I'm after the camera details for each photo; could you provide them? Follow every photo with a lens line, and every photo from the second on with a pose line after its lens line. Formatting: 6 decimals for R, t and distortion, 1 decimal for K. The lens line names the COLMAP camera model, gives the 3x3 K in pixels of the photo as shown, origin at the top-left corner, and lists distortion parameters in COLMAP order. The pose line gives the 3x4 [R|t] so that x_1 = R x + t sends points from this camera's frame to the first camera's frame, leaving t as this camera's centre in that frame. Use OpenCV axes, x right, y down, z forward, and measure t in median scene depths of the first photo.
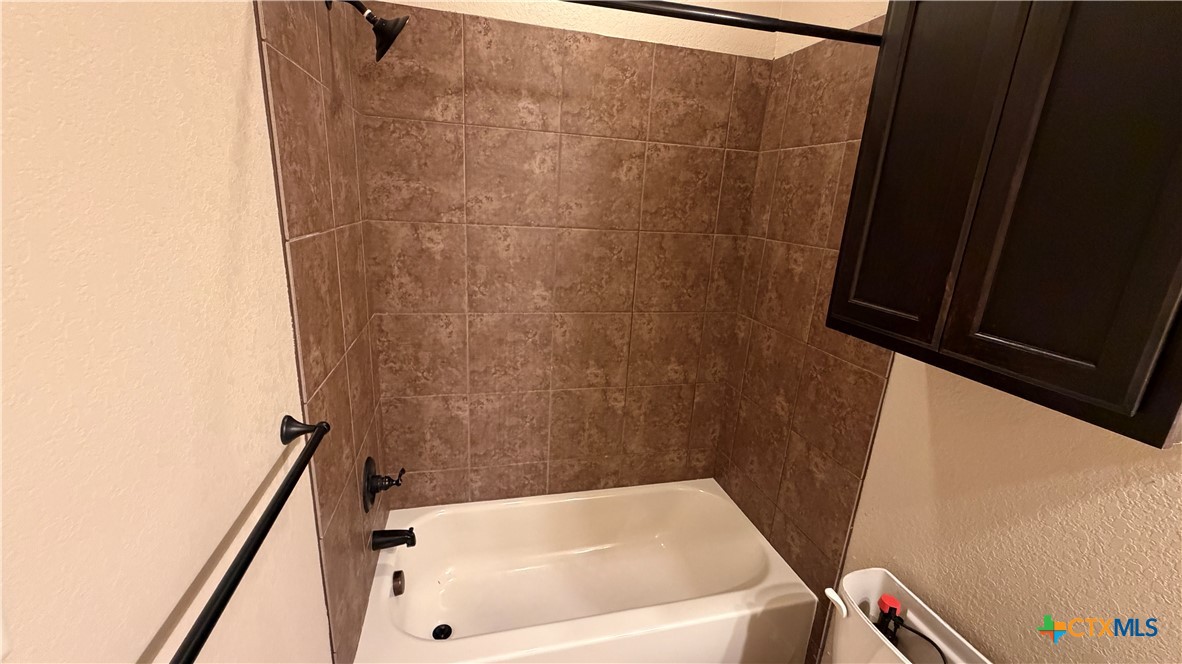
lens RADIAL K [[472.0, 0, 587.7], [0, 472.0, 333.4], [0, 0, 1]] dist [0.002532, -0.000065]
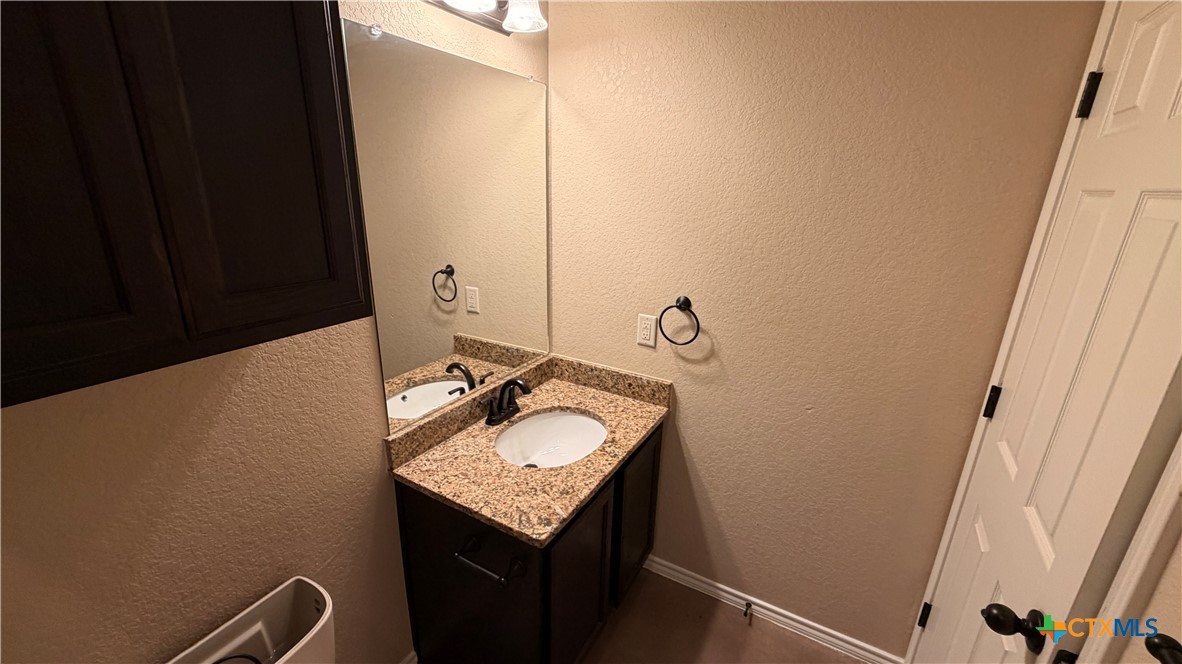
lens RADIAL K [[472.0, 0, 587.7], [0, 472.0, 333.4], [0, 0, 1]] dist [0.002532, -0.000065]
pose [[-0.717252, -0.275372, 0.640094, -0.169579], [0.133193, 0.847484, 0.513840, -0.245452], [-0.683966, 0.453808, -0.571182, 0.889969]]
